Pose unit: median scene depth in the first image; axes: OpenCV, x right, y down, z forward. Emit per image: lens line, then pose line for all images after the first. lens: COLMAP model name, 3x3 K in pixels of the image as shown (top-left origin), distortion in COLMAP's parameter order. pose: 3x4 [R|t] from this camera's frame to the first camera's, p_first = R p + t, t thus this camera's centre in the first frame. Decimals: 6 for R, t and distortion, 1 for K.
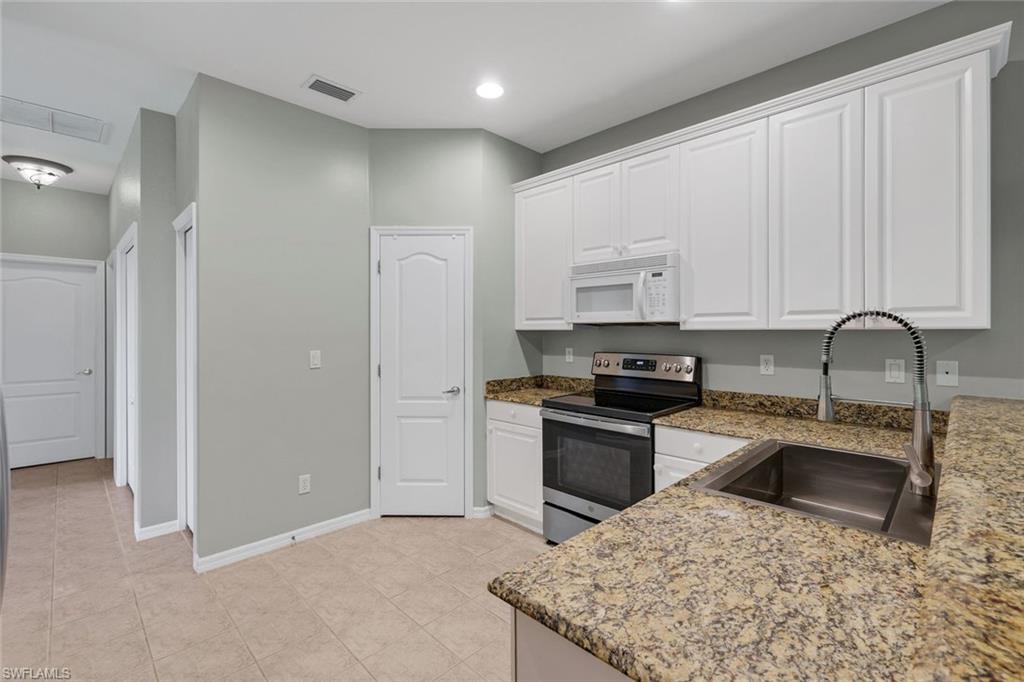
lens RADIAL K [[452.8, 0, 507.2], [0, 452.8, 327.4], [0, 0, 1]] dist [0.003304, -0.000805]
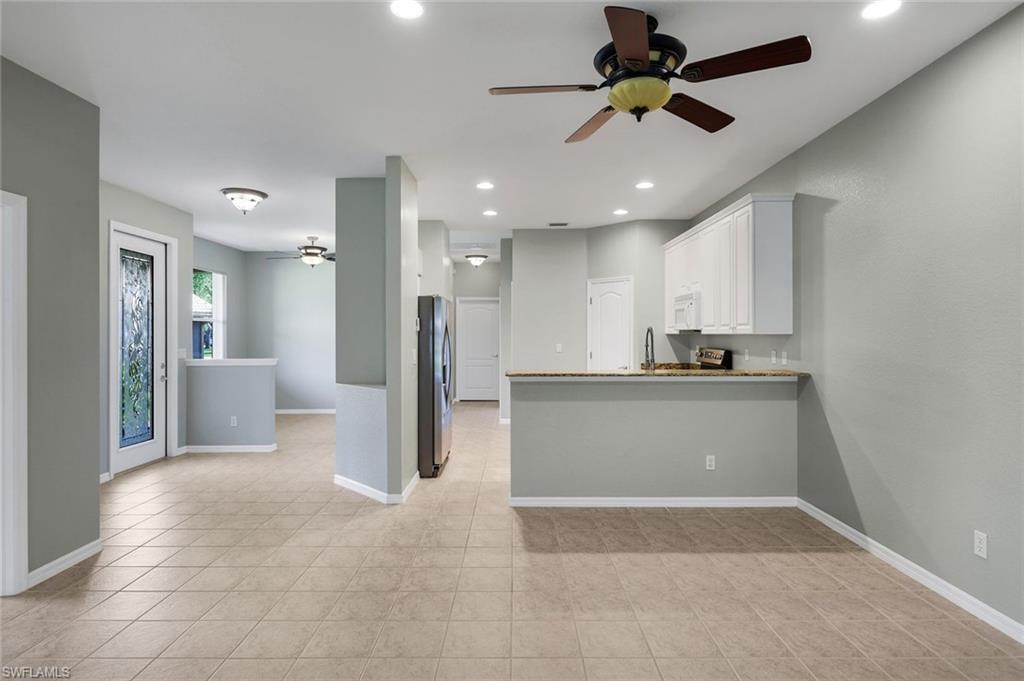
lens RADIAL K [[551.9, 0, 504.8], [0, 551.9, 335.1], [0, 0, 1]] dist [0.023975, 0.000851]
pose [[0.697241, -0.002579, -0.716832, 1.251777], [0.014754, 0.999833, 0.010754, -0.023920], [0.716685, -0.018074, 0.697163, -0.976875]]
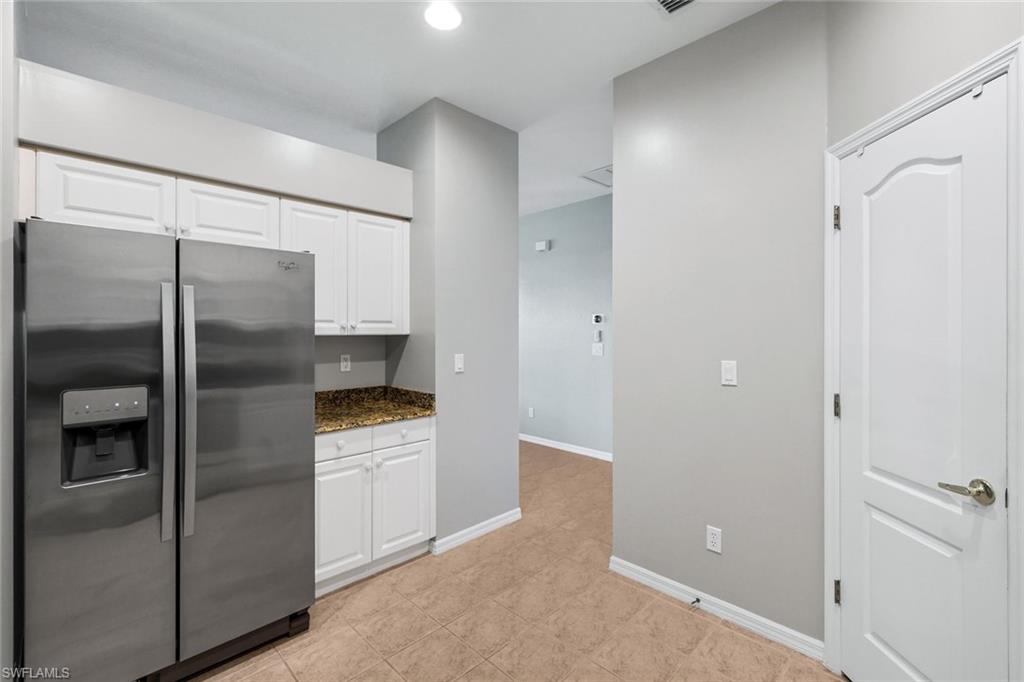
lens RADIAL K [[452.8, 0, 505.3], [0, 452.8, 331.6], [0, 0, 1]] dist [0.003304, -0.000805]
pose [[0.006671, 0.005217, -0.999964, 0.291886], [0.005721, 0.999970, 0.005255, 0.001683], [0.999961, -0.005756, 0.006641, 0.667247]]
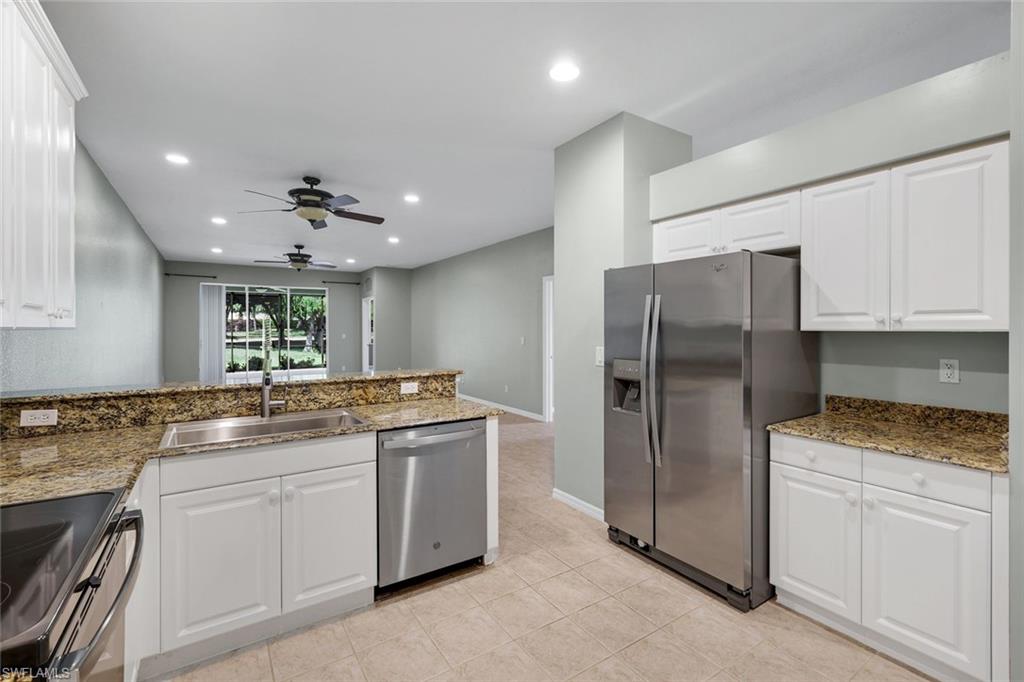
lens RADIAL K [[452.8, 0, 513.7], [0, 452.8, 330.5], [0, 0, 1]] dist [0.003304, -0.000805]
pose [[-0.982105, 0.005607, 0.188253, -0.190605], [0.005617, 0.999984, -0.000479, 0.008026], [-0.188253, 0.000587, -0.982120, 1.157051]]
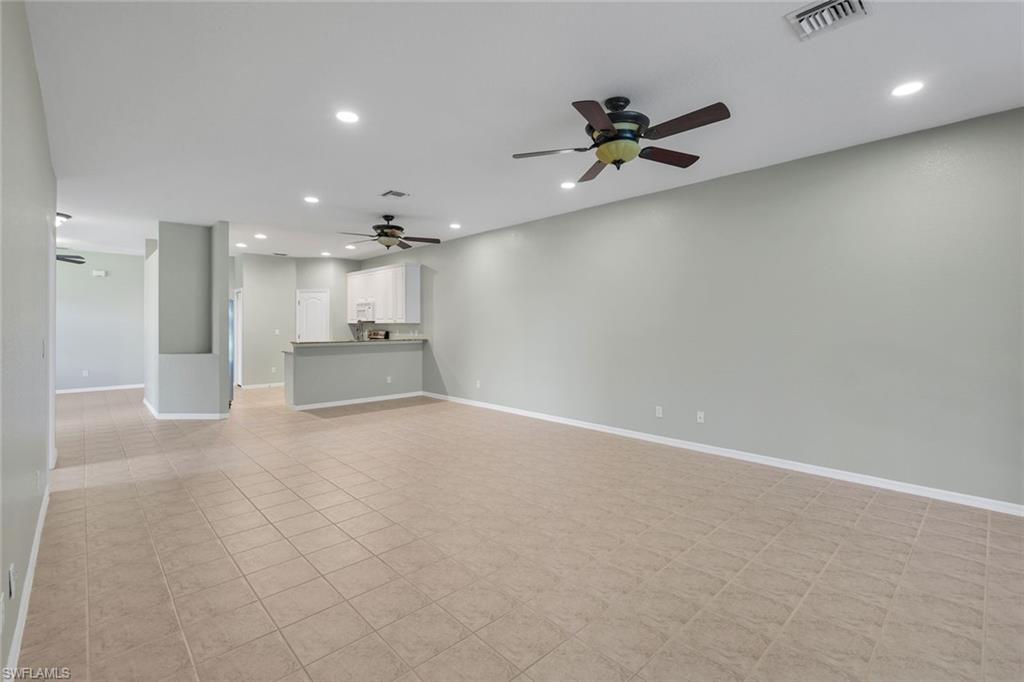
lens RADIAL K [[452.8, 0, 520.7], [0, 452.8, 327.8], [0, 0, 1]] dist [0.003304, -0.000805]
pose [[0.999944, -0.000736, -0.010598, 1.396158], [0.000976, 0.999742, 0.022672, -0.034949], [0.010579, -0.022682, 0.999687, -2.299435]]
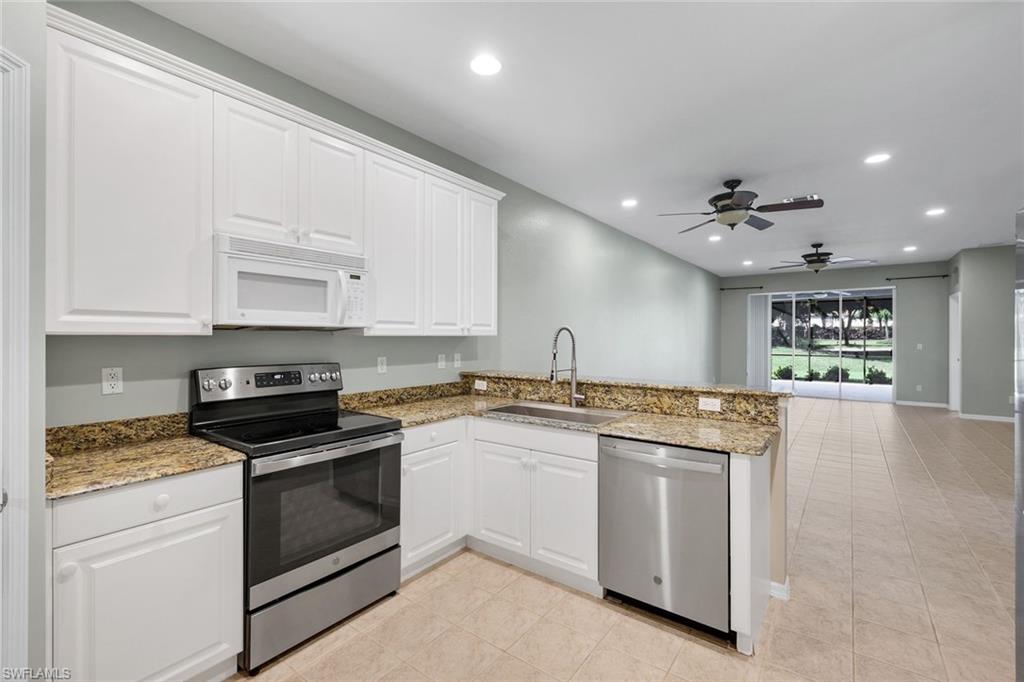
lens RADIAL K [[452.8, 0, 509.8], [0, 452.8, 335.6], [0, 0, 1]] dist [0.003304, -0.000805]
pose [[-0.152182, 0.005694, 0.988336, -0.577962], [-0.005590, 0.999962, -0.006622, 0.008713], [-0.988337, -0.006533, -0.152144, 0.735739]]
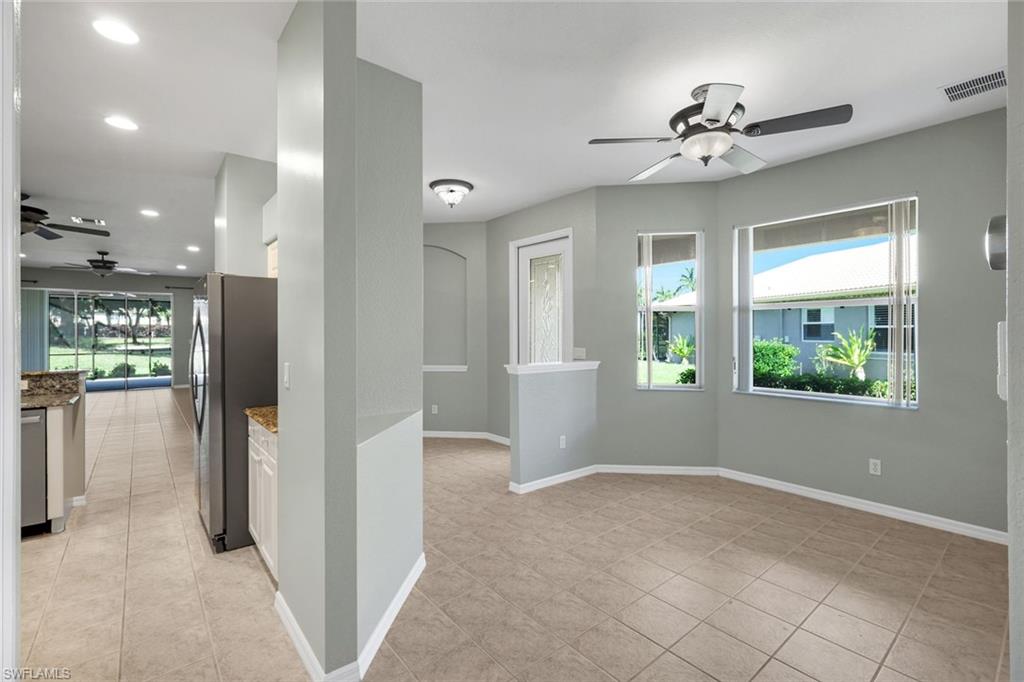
lens RADIAL K [[452.8, 0, 513.4], [0, 452.8, 335.2], [0, 0, 1]] dist [0.003304, -0.000805]
pose [[-0.996448, 0.006504, 0.083957, -1.122697], [0.006296, 0.999976, -0.002742, 0.017162], [-0.083973, -0.002204, -0.996466, 1.260020]]
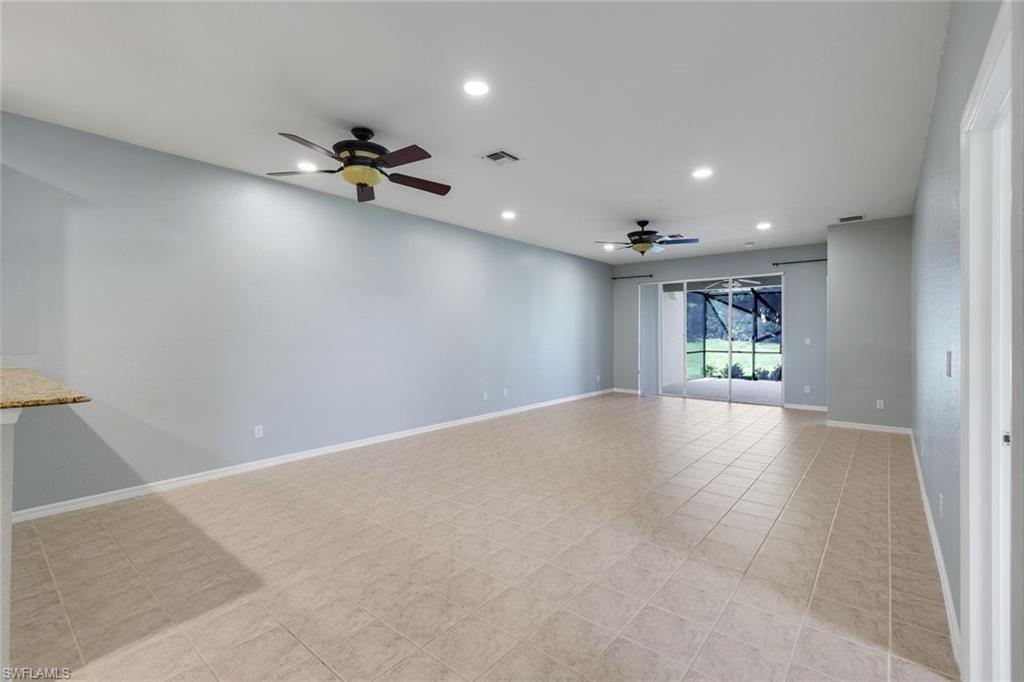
lens RADIAL K [[452.8, 0, 511.6], [0, 452.8, 349.2], [0, 0, 1]] dist [0.003304, -0.000805]
pose [[-0.105349, -0.032547, 0.993903, -0.430140], [-0.005920, 0.999467, 0.032102, 0.012817], [-0.994418, -0.002502, -0.105486, -0.455529]]
